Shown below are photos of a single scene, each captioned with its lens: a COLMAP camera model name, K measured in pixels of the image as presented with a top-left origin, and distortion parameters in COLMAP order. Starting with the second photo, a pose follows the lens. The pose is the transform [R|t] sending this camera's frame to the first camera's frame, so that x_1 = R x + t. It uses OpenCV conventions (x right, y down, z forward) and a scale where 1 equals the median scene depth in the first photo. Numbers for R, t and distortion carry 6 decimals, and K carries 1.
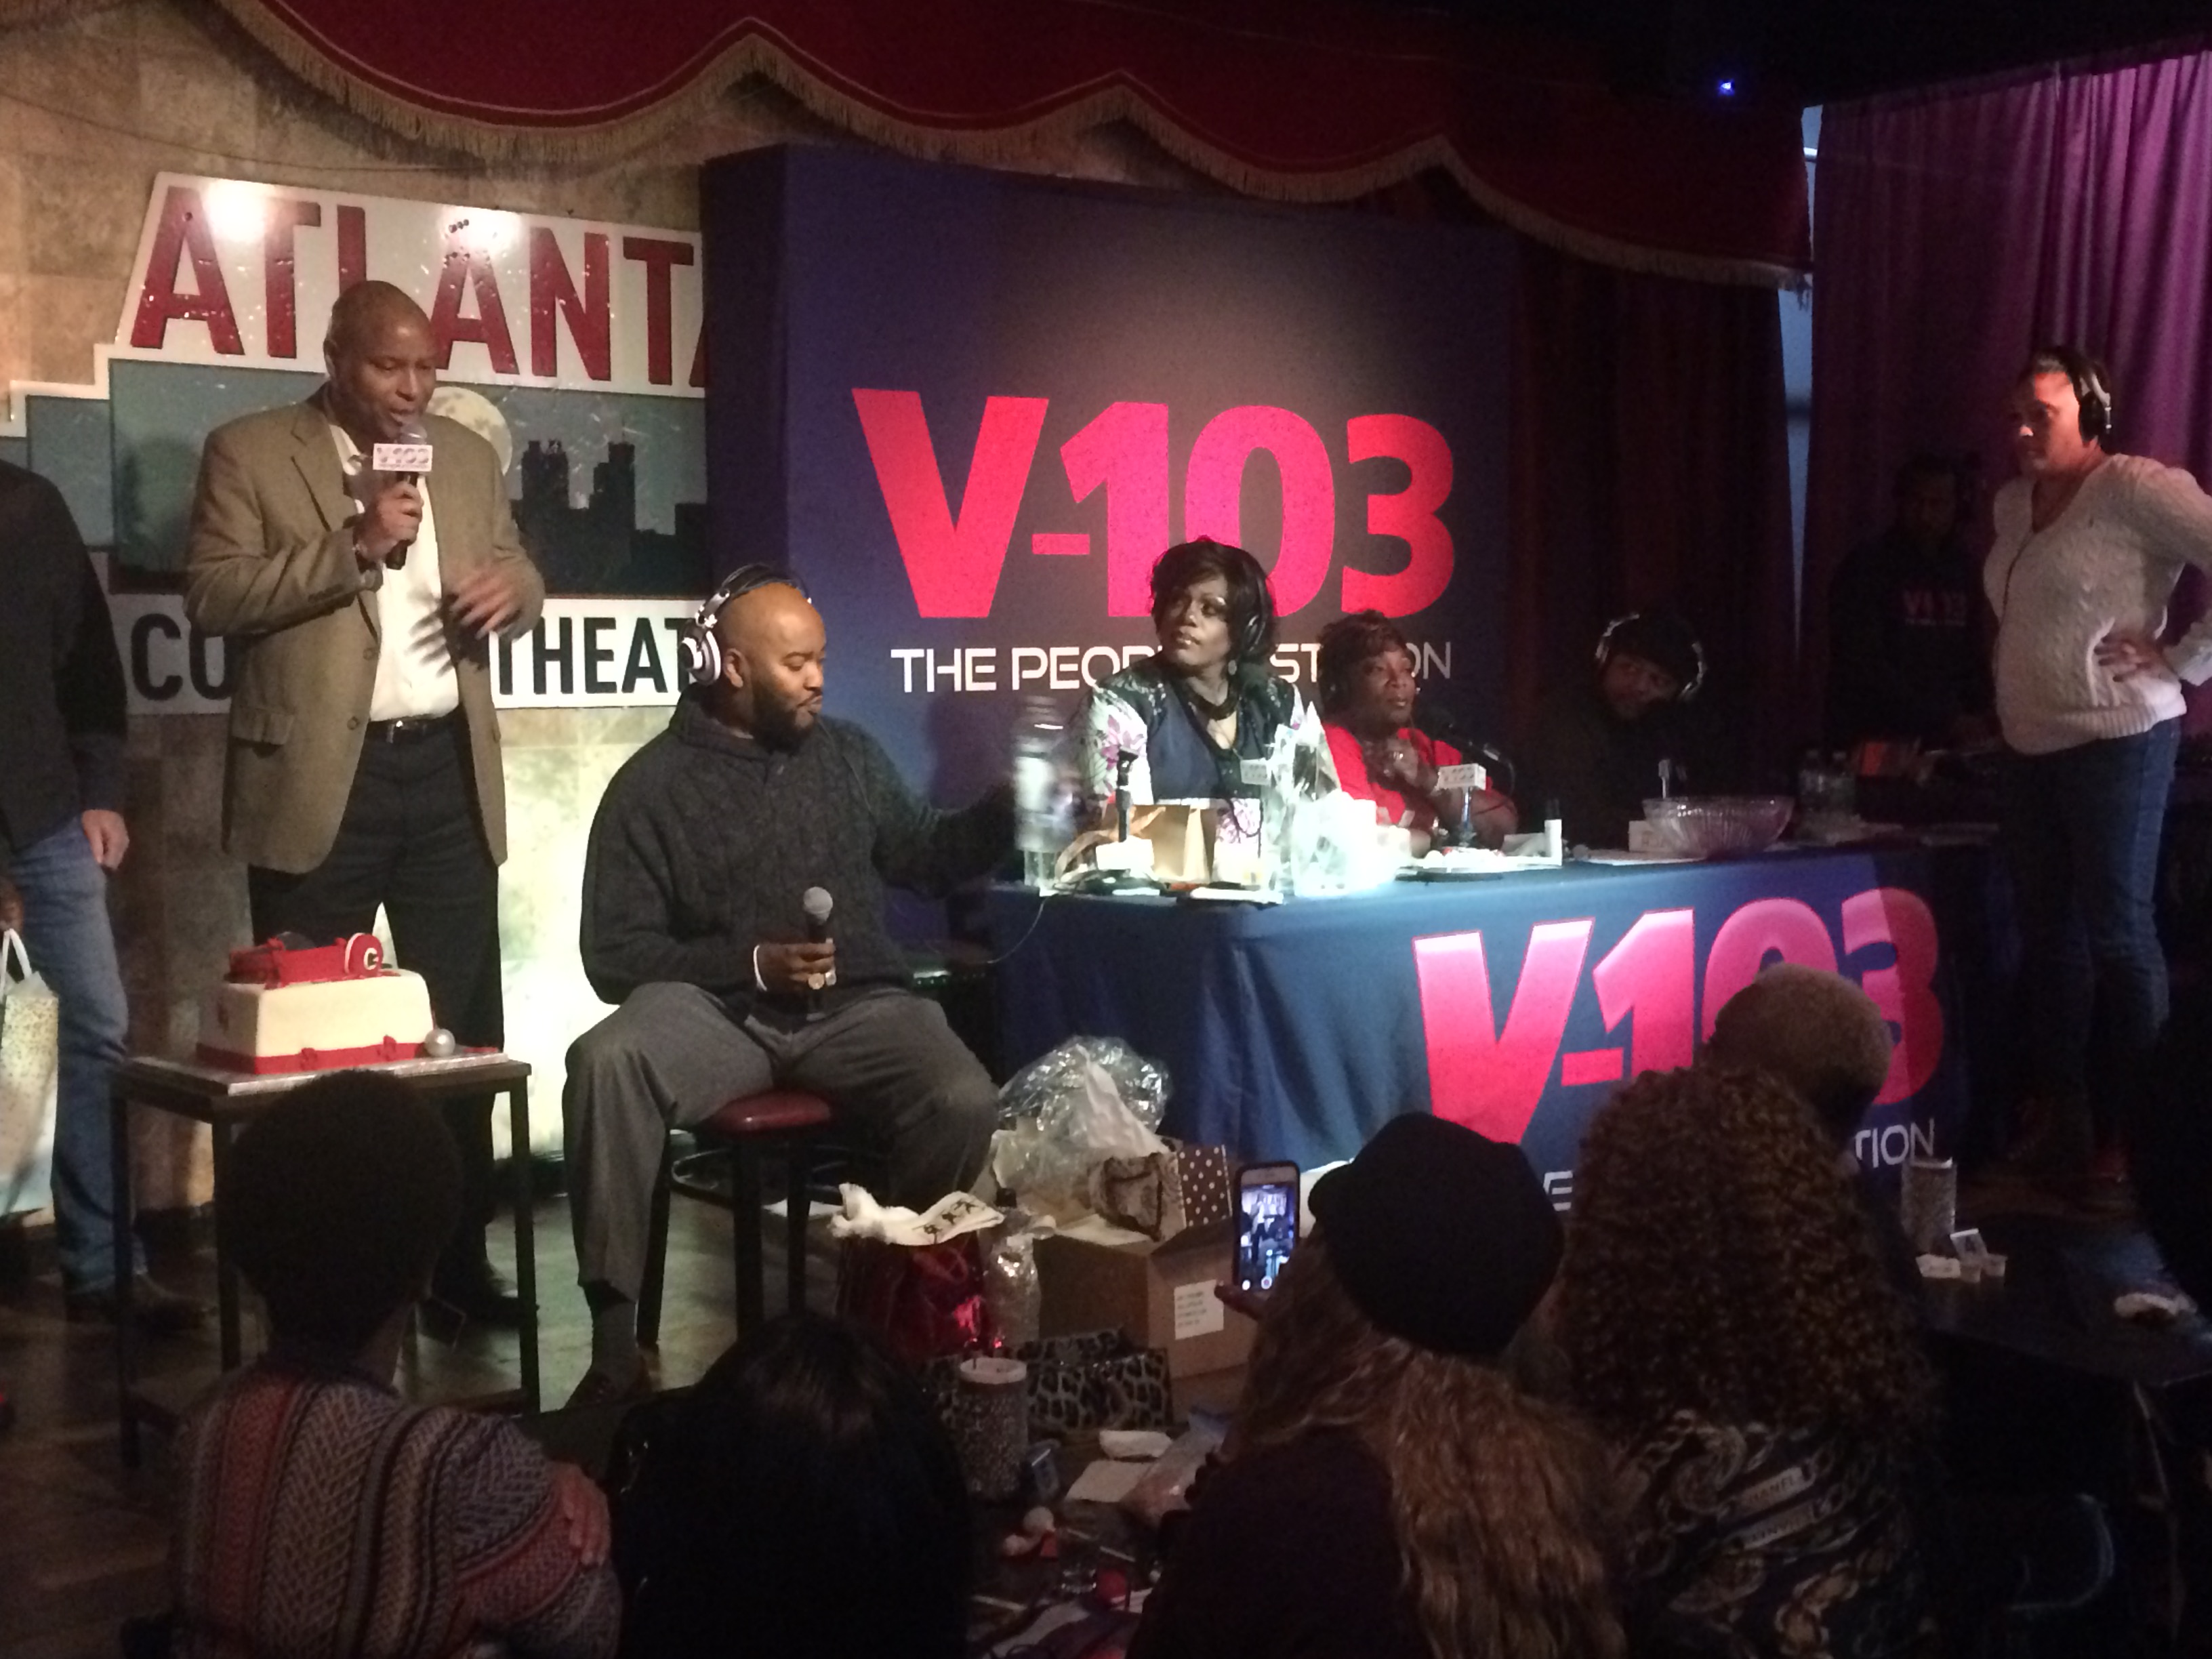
lens RADIAL K [[2784.6, 0, 1108.8], [0, 2784.6, 838.1], [0, 0, 1]] dist [0.038050, 0.058563]
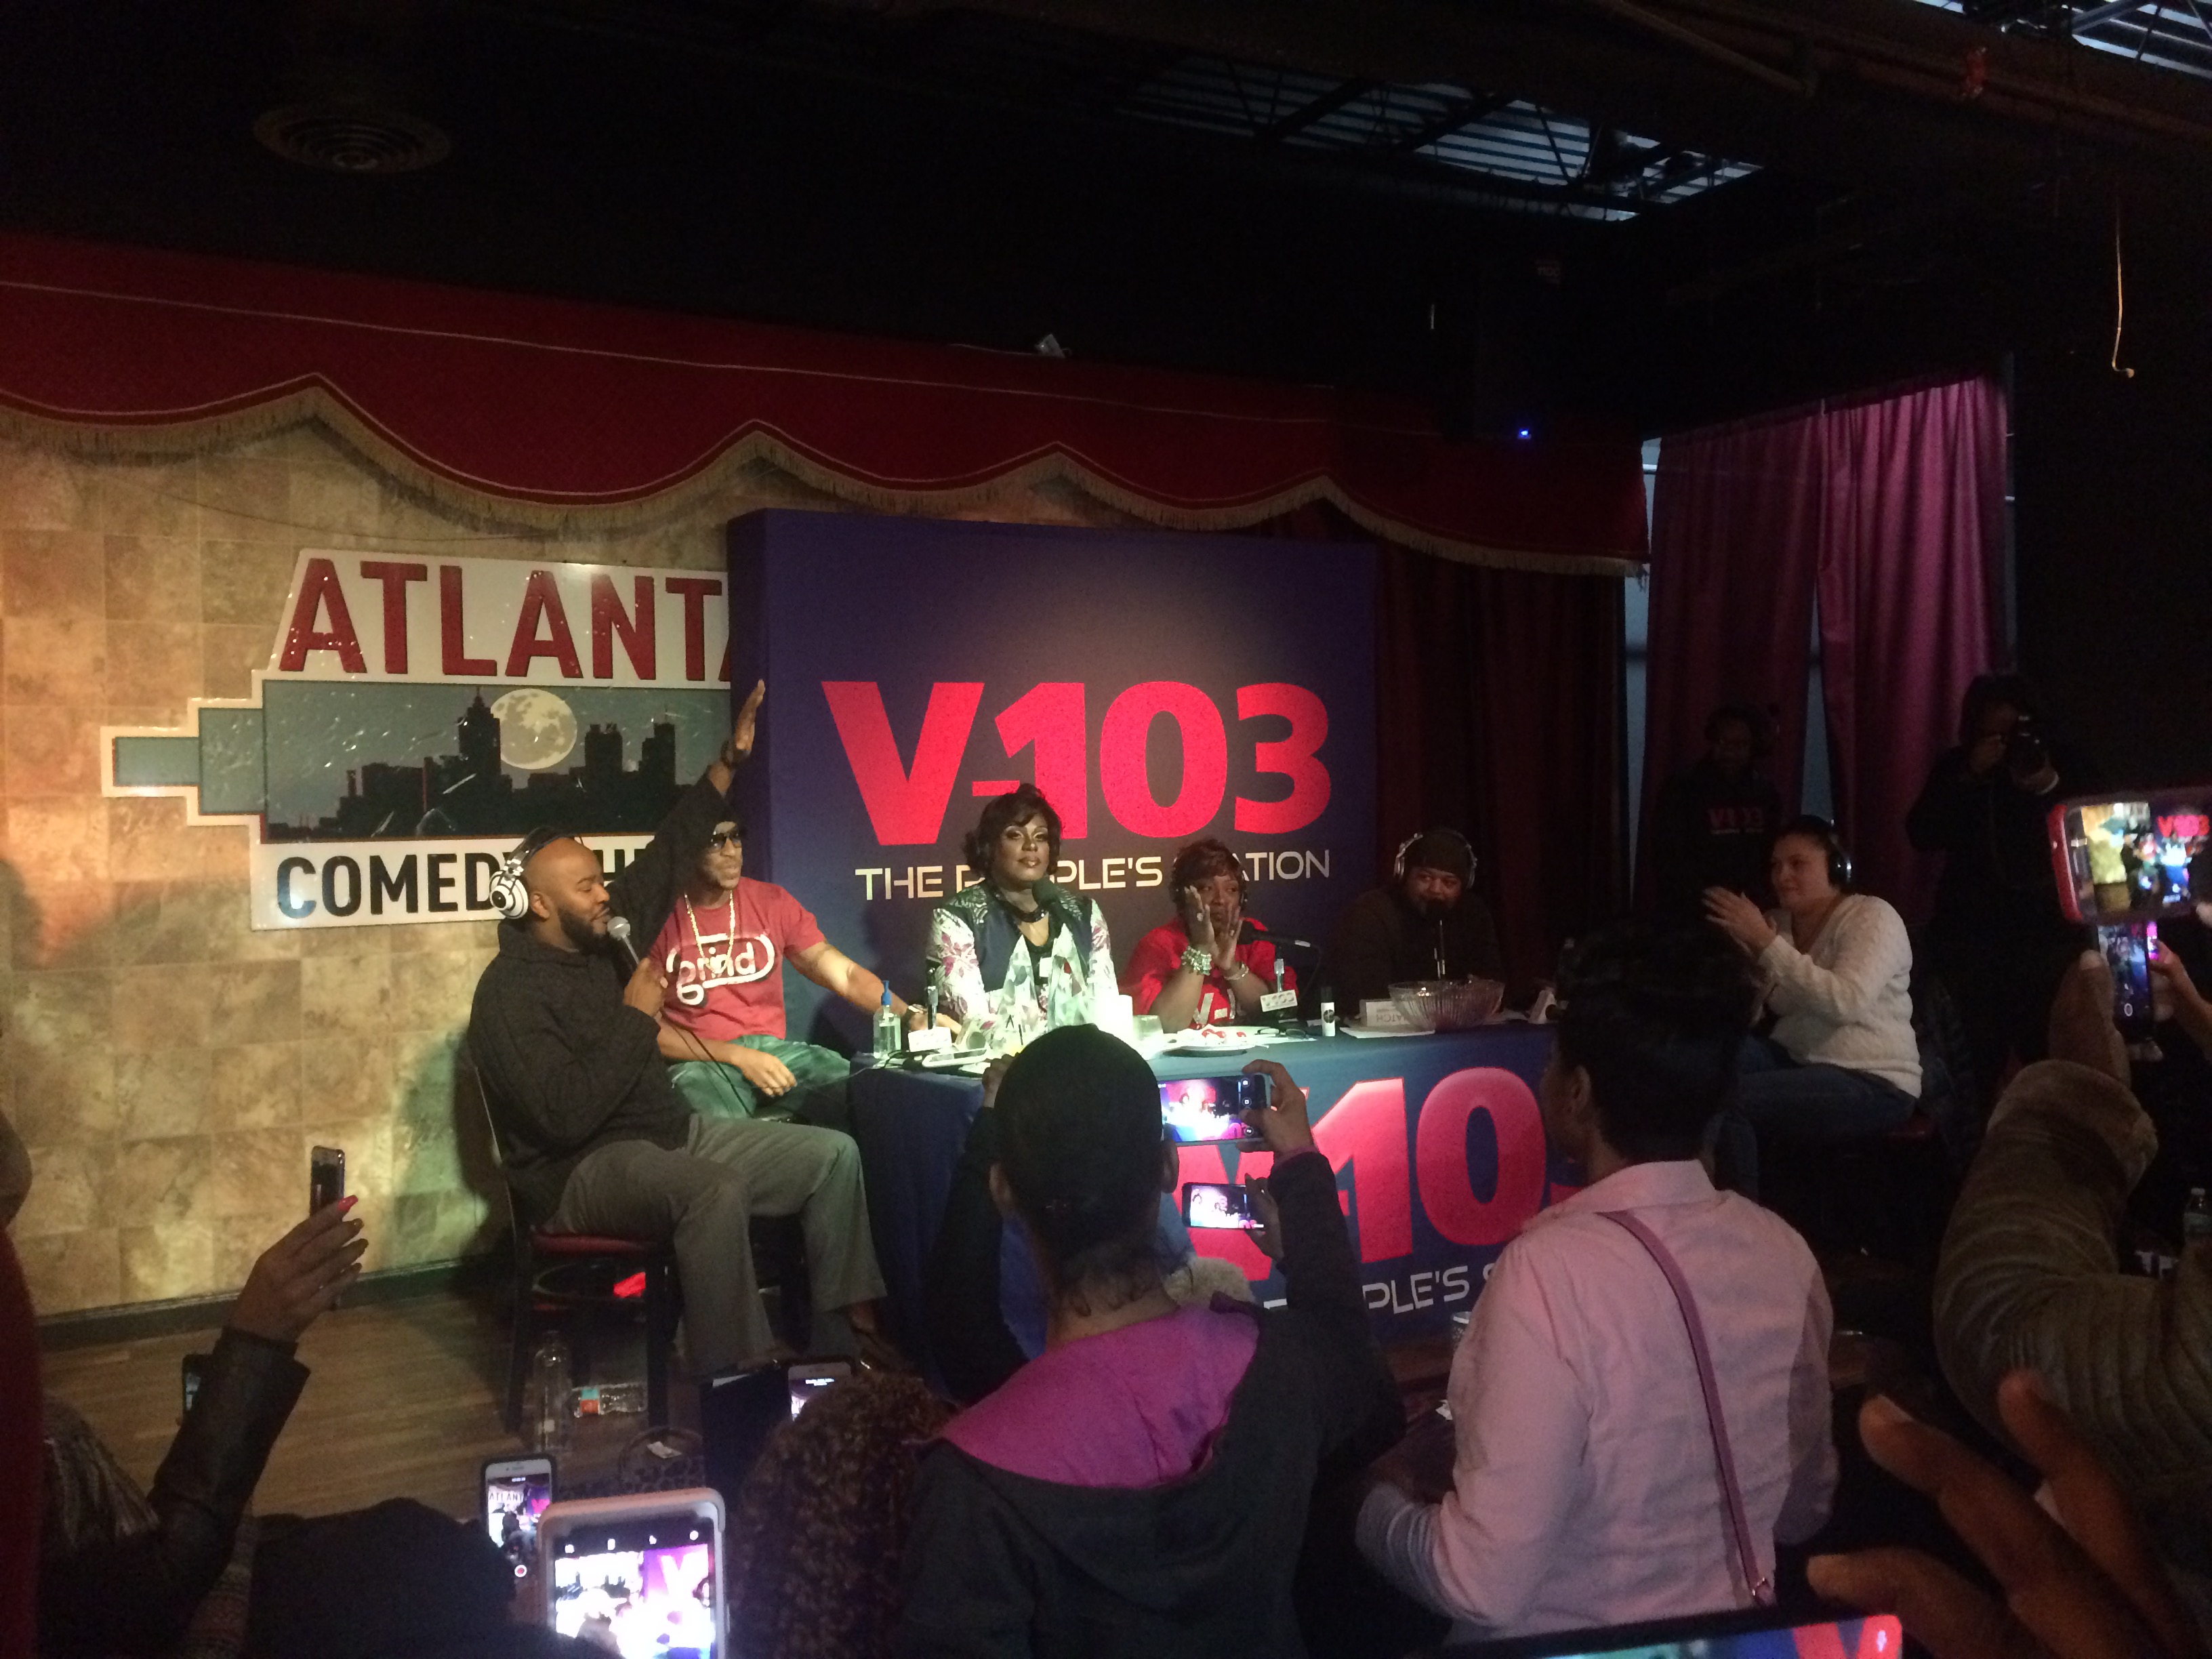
lens RADIAL K [[1876.8, 0, 1108.4], [0, 1876.8, 830.3], [0, 0, 1]] dist [0.070295, -0.063972]
pose [[0.986814, -0.009382, -0.161584, 0.201137], [0.000810, 0.998592, -0.053037, -0.039096], [0.161855, 0.052206, 0.985433, 0.112359]]
